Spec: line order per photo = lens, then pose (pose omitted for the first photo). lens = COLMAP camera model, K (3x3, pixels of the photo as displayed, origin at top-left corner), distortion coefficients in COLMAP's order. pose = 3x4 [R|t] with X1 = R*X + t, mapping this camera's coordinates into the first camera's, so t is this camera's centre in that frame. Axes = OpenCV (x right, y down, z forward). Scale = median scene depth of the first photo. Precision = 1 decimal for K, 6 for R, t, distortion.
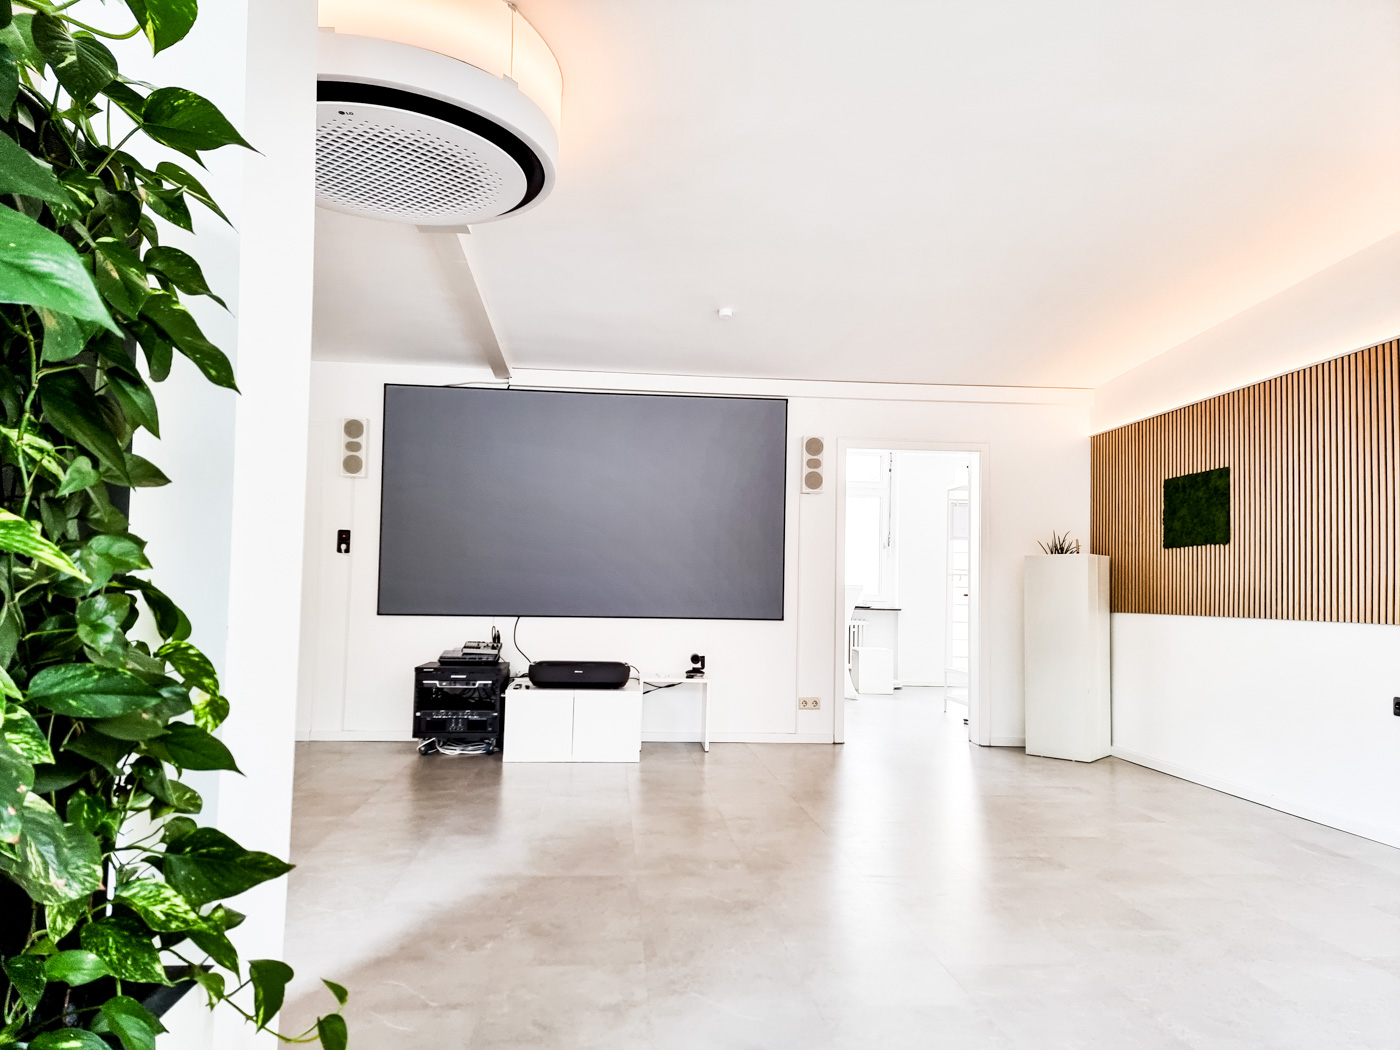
lens RADIAL K [[952.6, 0, 708.1], [0, 952.6, 551.6], [0, 0, 1]] dist [0.103995, -0.089773]
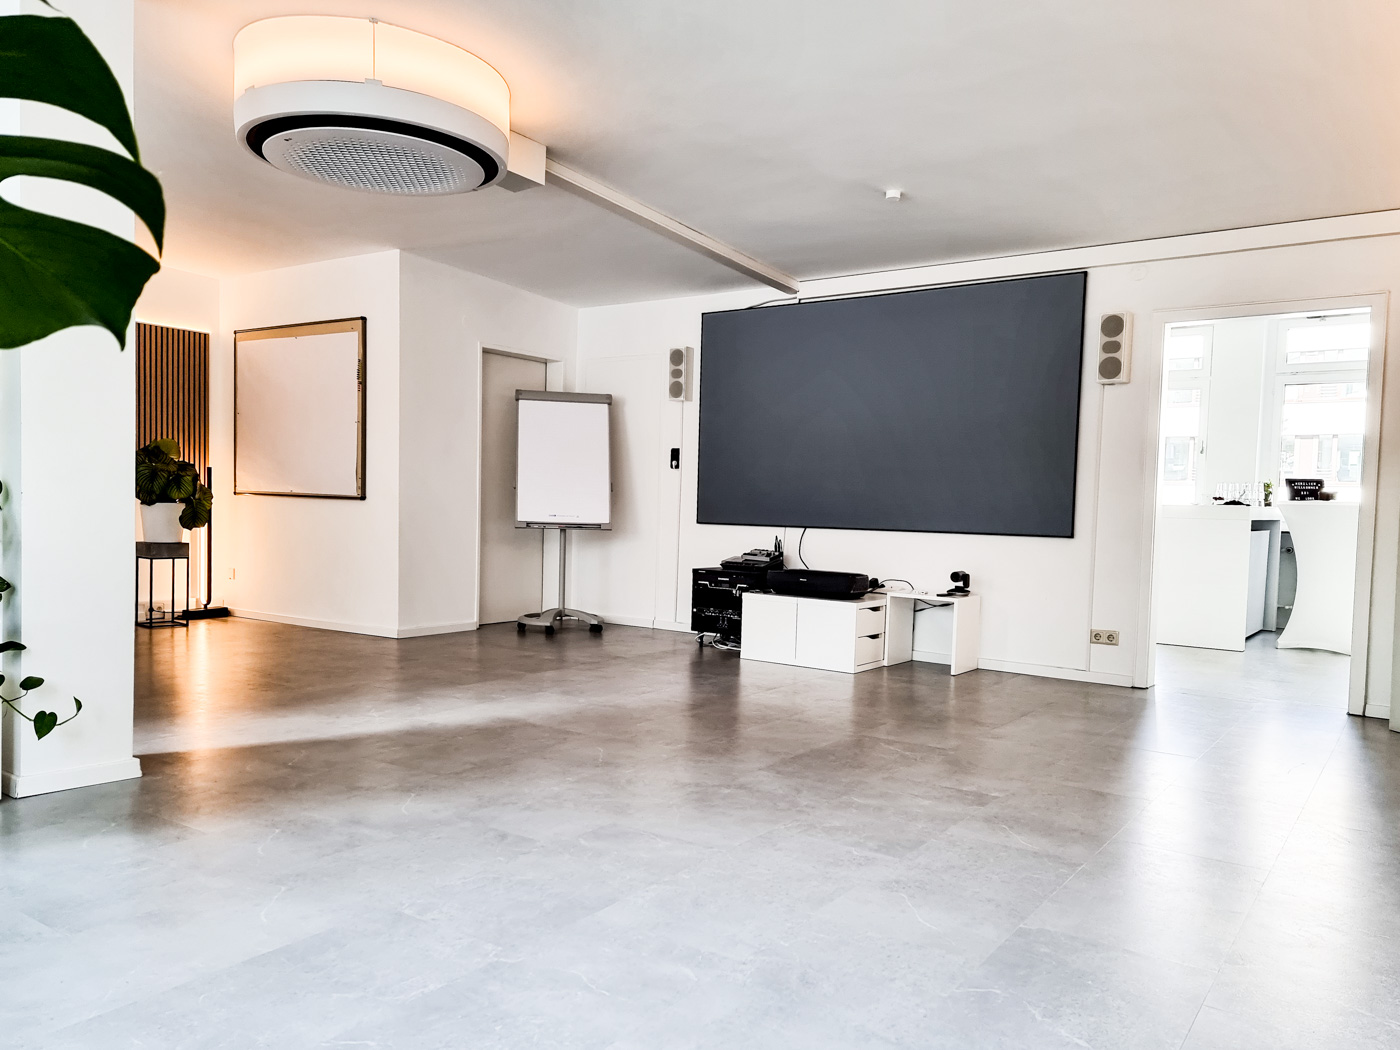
lens RADIAL K [[1061.2, 0, 730.6], [0, 1061.2, 556.4], [0, 0, 1]] dist [0.129233, -0.115819]
pose [[0.763022, 0.034599, -0.645446, 0.490375], [0.015060, 0.997344, 0.071266, 0.016519], [0.646198, -0.064098, 0.760474, 0.077553]]
